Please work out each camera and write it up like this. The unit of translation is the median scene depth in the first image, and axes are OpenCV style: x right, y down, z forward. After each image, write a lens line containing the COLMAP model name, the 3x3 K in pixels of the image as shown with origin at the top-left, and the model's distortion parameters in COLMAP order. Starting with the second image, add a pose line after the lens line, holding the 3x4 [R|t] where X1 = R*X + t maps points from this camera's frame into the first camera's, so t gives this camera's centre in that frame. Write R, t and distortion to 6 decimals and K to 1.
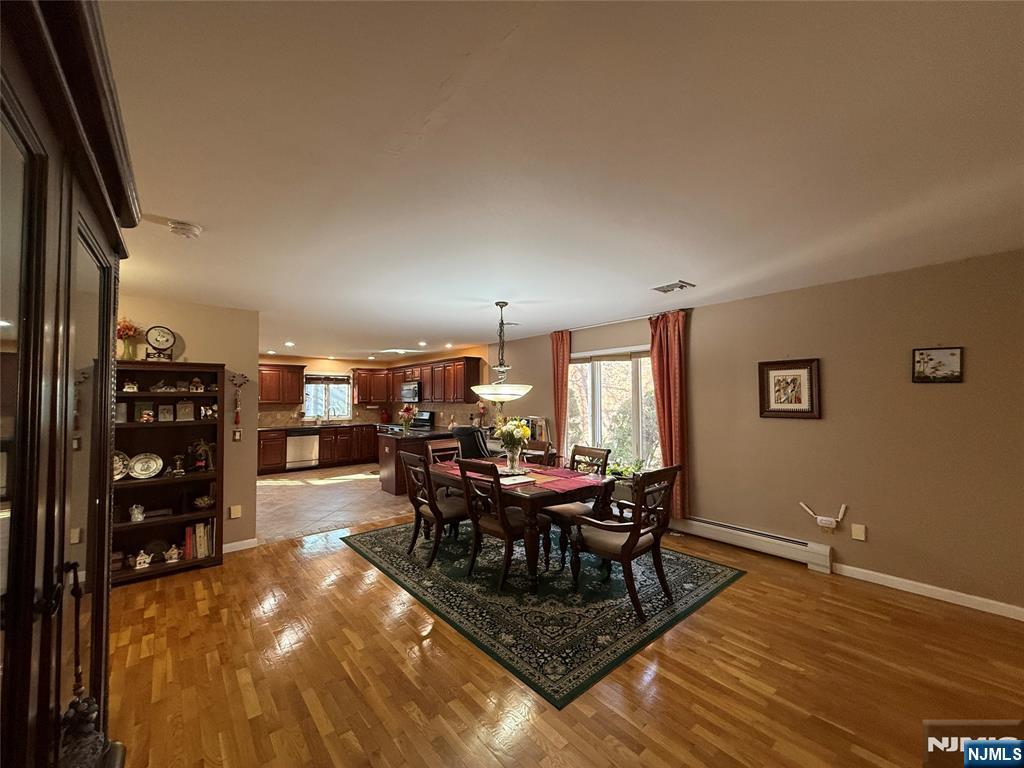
lens RADIAL K [[406.6, 0, 517.2], [0, 406.6, 389.9], [0, 0, 1]] dist [-0.000143, 0.000036]
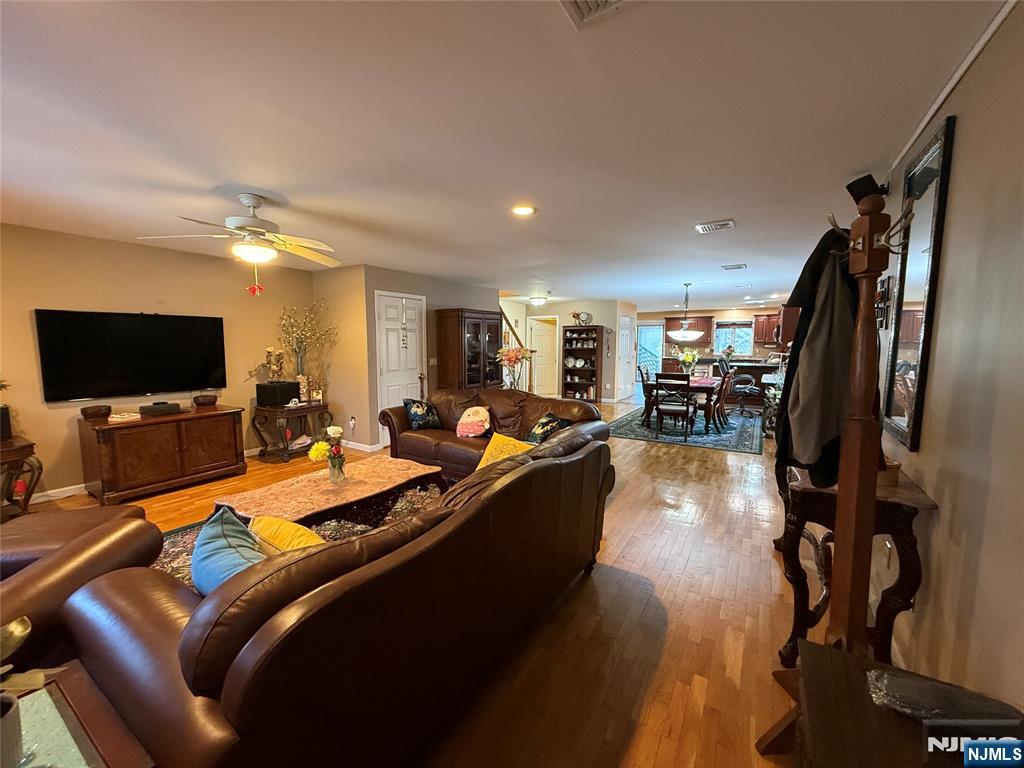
lens RADIAL K [[406.6, 0, 510.6], [0, 406.6, 382.0], [0, 0, 1]] dist [-0.000143, 0.000036]
pose [[0.312742, 0.095133, -0.945062, 0.600208], [0.021714, 0.993996, 0.107244, 0.001631], [0.949590, -0.054061, 0.308799, -0.123960]]
